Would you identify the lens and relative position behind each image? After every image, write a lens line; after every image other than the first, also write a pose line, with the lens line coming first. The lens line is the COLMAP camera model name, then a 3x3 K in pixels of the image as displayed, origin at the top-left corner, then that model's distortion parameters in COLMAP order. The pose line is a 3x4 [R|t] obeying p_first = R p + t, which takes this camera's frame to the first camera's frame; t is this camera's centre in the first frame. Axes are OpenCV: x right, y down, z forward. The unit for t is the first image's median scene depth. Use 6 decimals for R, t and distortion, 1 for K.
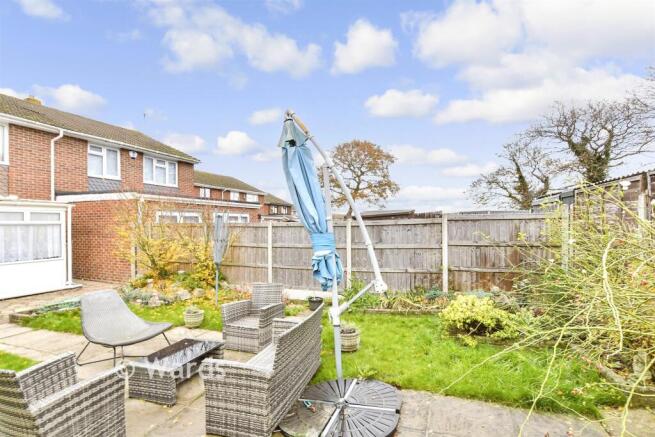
lens RADIAL K [[499.8, 0, 327.3], [0, 499.8, 239.5], [0, 0, 1]] dist [-0.001576, -0.000617]
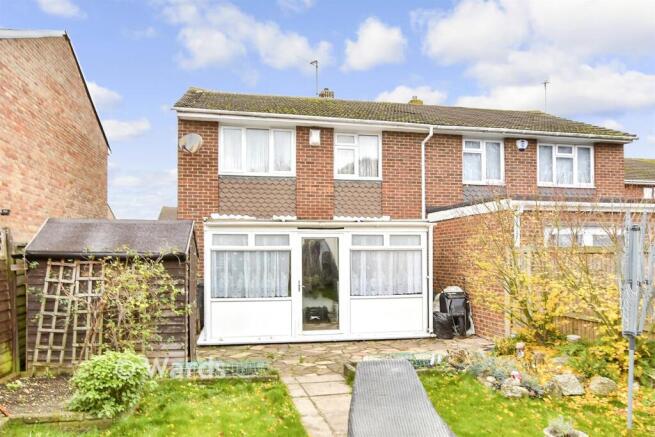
lens RADIAL K [[499.8, 0, 327.3], [0, 499.8, 239.5], [0, 0, 1]] dist [-0.001576, -0.000617]
pose [[0.598561, -0.019684, -0.800835, -0.017712], [-0.030945, 0.998384, -0.047668, -0.005770], [0.800479, 0.053315, 0.596985, 0.425309]]
